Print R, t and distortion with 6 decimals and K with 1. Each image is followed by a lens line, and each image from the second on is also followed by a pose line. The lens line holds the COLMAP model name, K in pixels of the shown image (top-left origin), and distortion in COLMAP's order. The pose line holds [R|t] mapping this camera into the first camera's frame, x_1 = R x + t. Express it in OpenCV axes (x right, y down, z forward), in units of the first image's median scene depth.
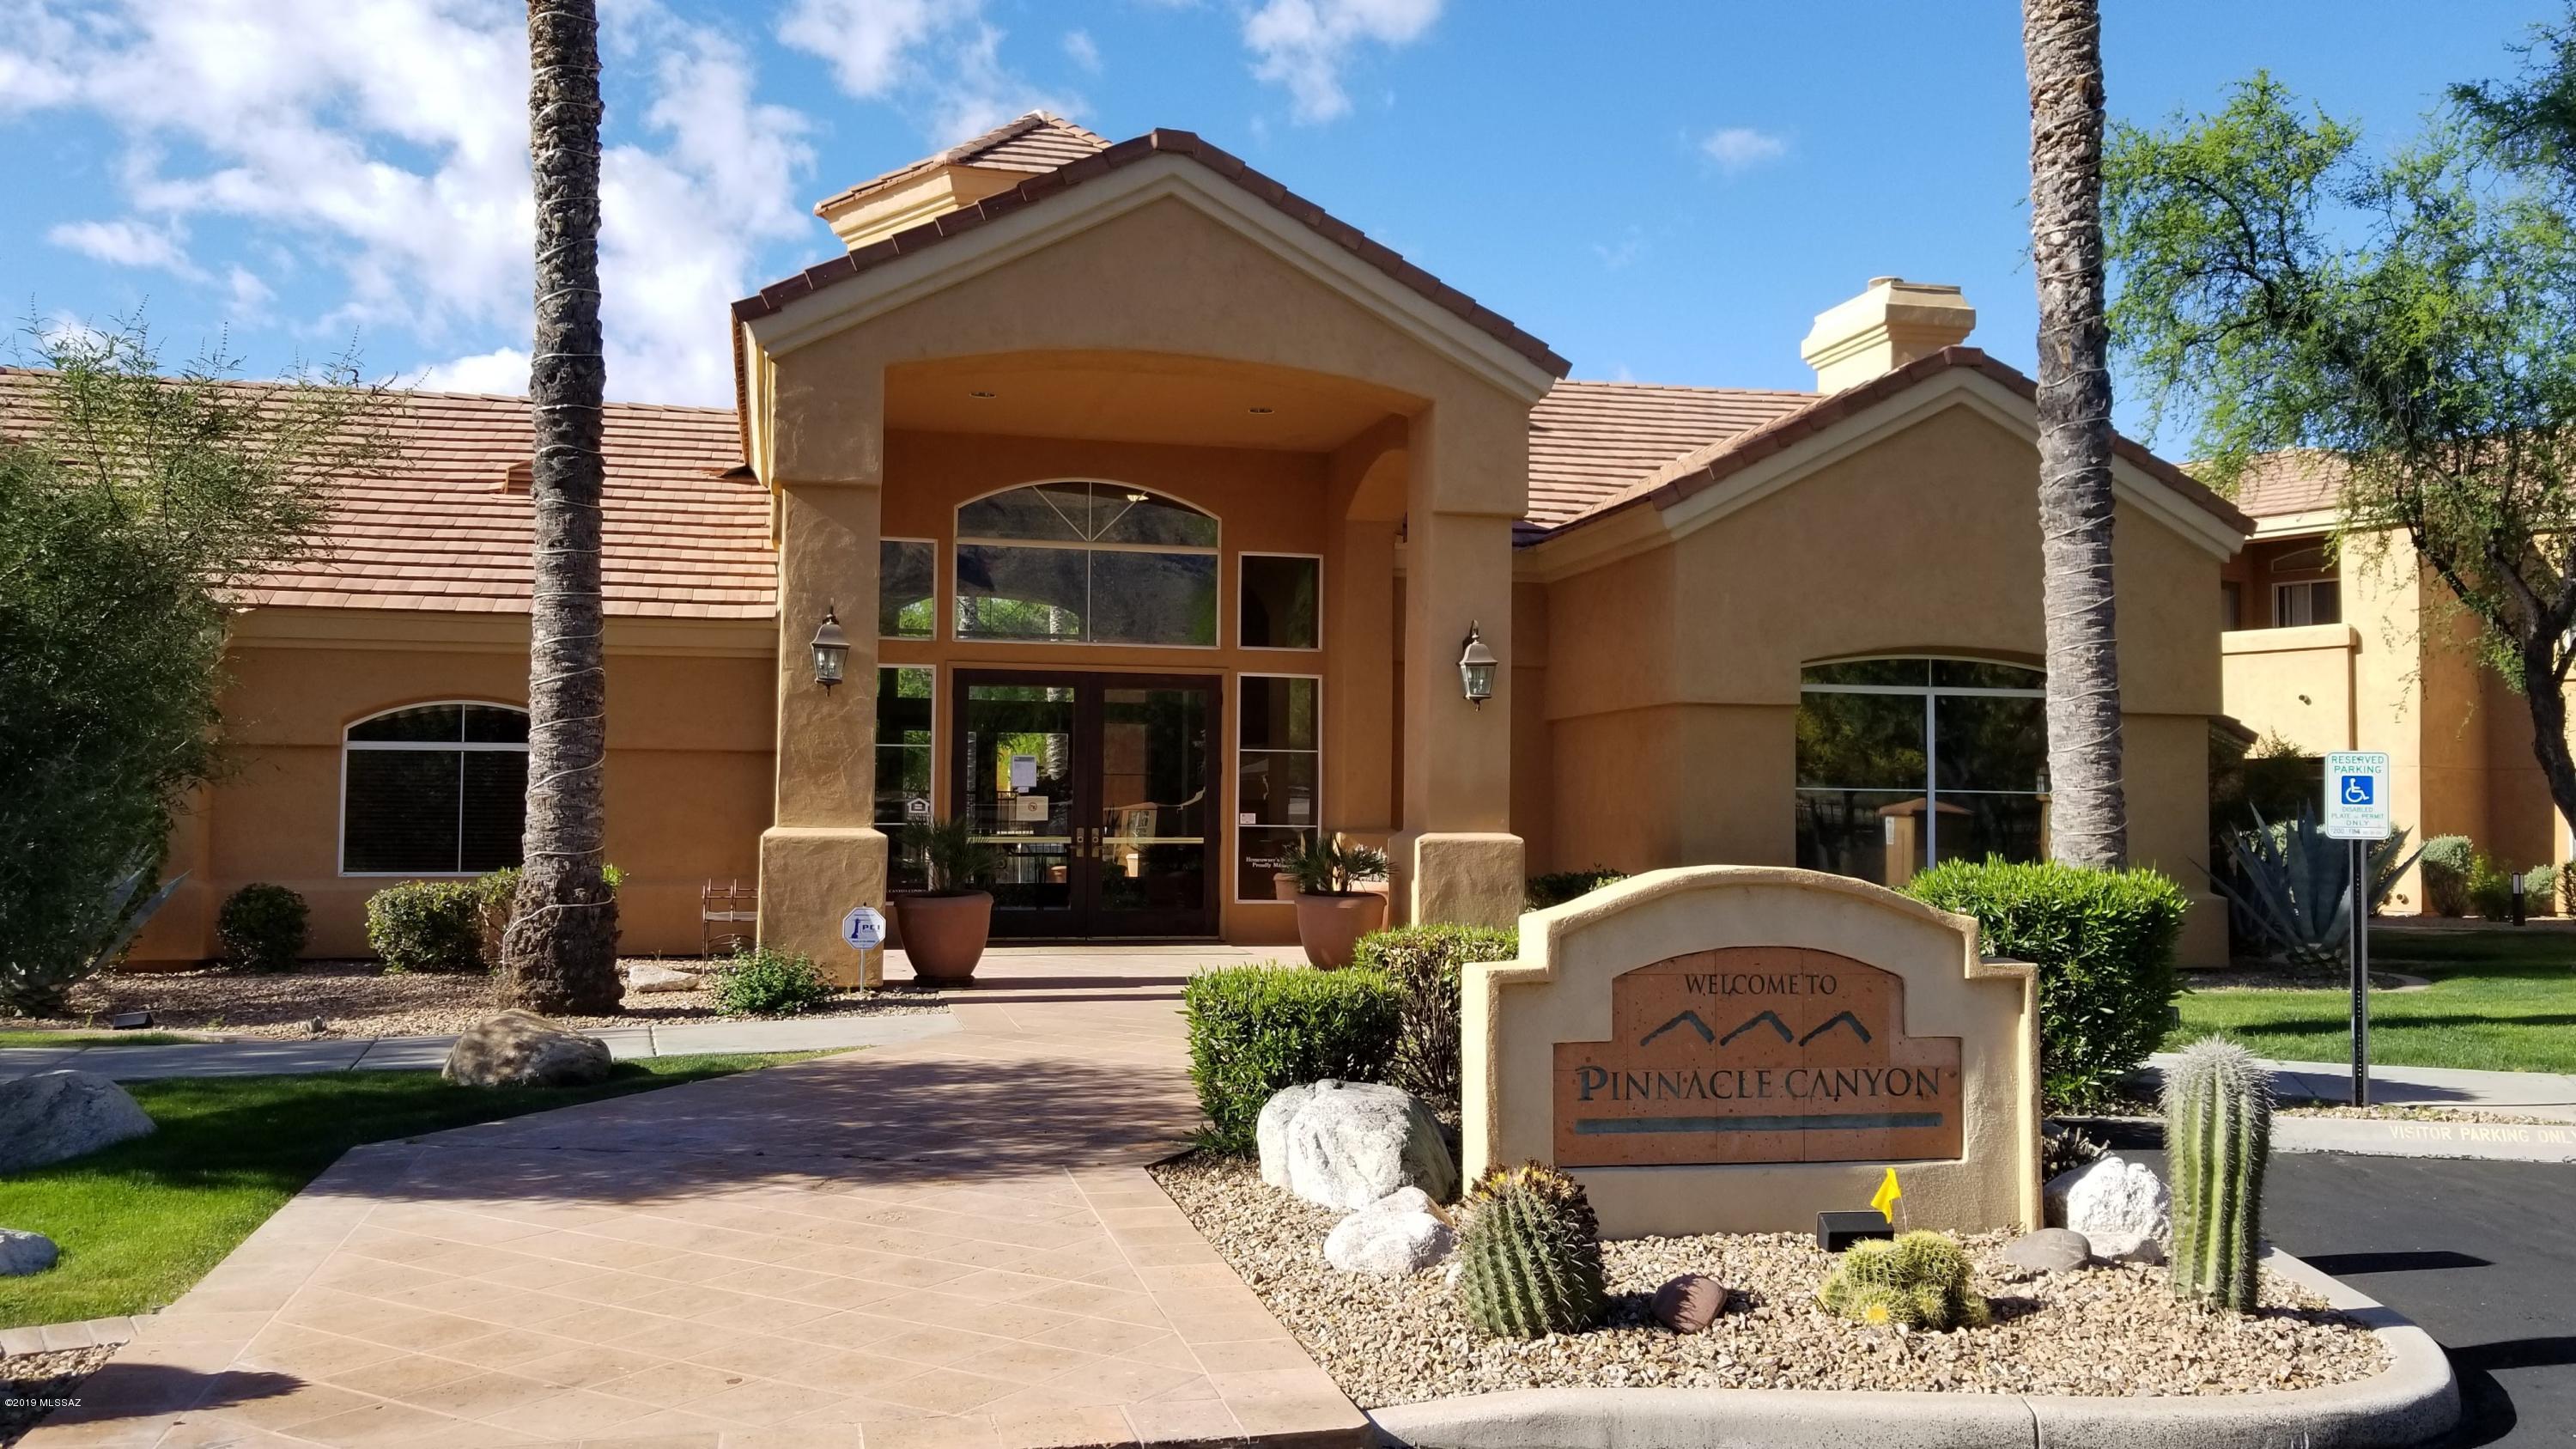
lens RADIAL K [[2010.2, 0, 1255.4], [0, 2010.2, 763.1], [0, 0, 1]] dist [0.110372, -0.258383]
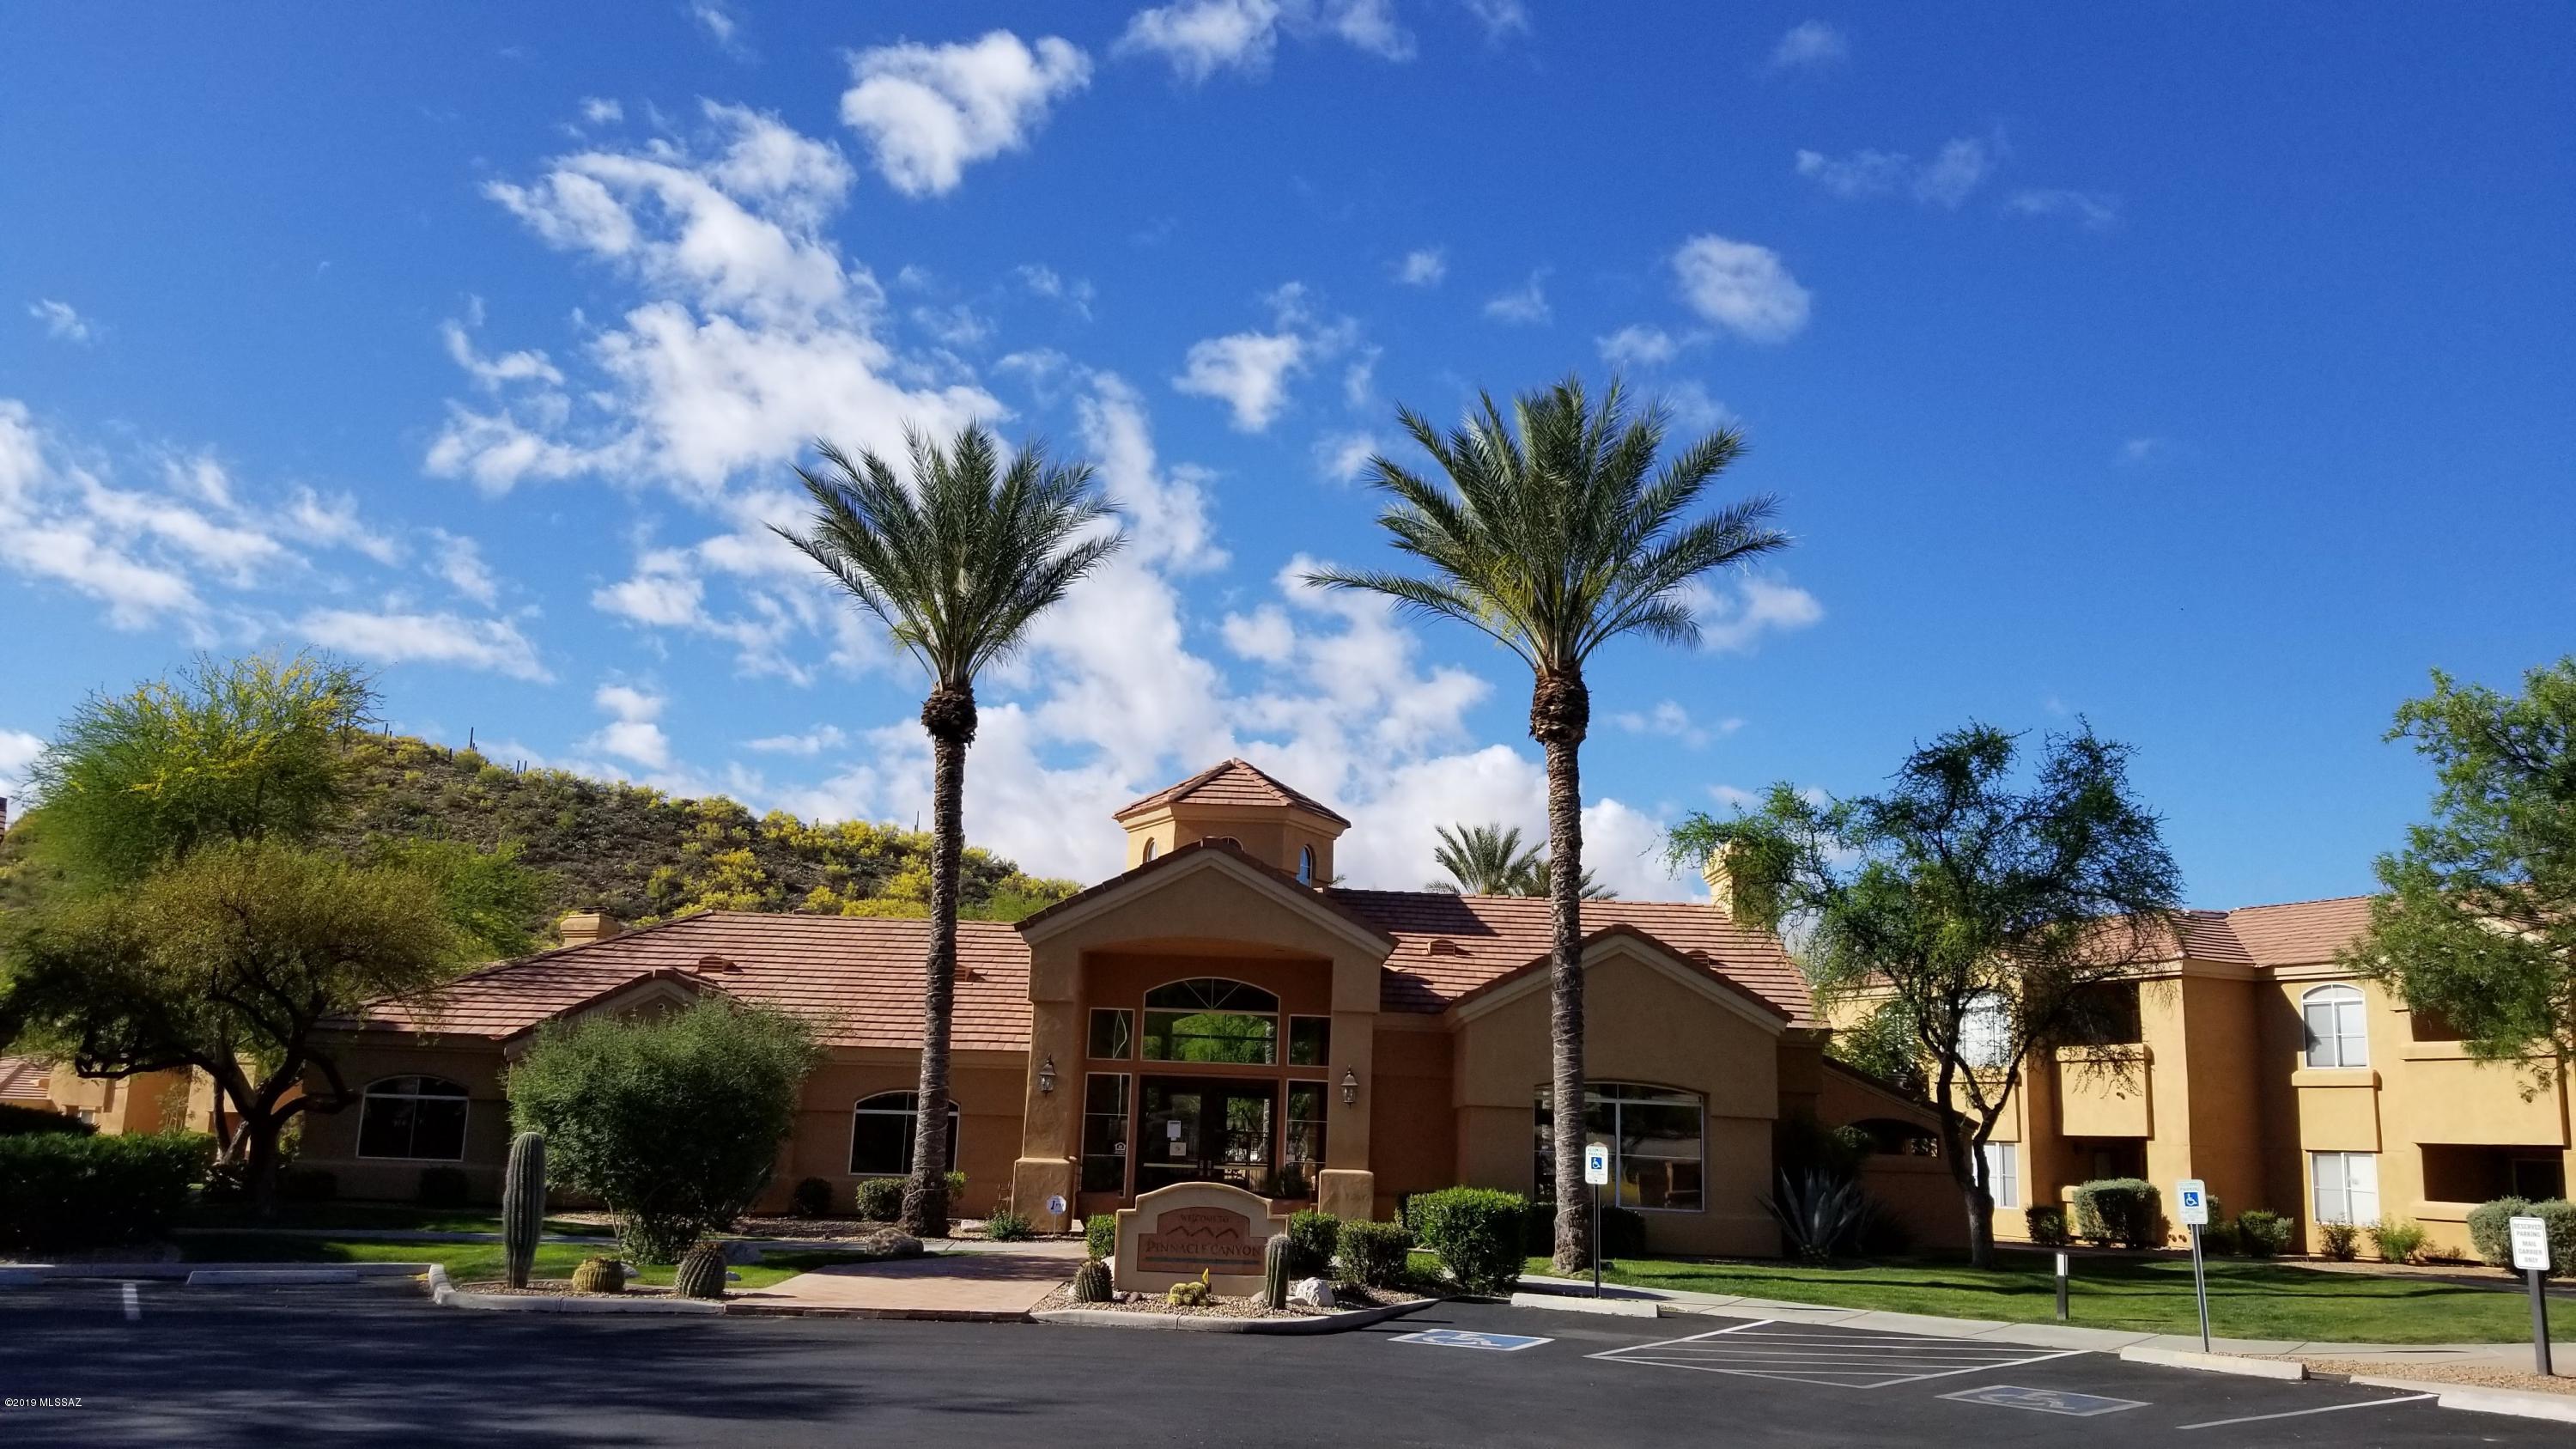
lens RADIAL K [[2010.2, 0, 1255.4], [0, 2010.2, 763.1], [0, 0, 1]] dist [0.110372, -0.258383]
pose [[0.966102, -0.020906, -0.257313, 0.592315], [-0.019389, 0.988025, -0.153072, -0.061868], [0.257432, 0.152872, 0.954127, -1.124634]]
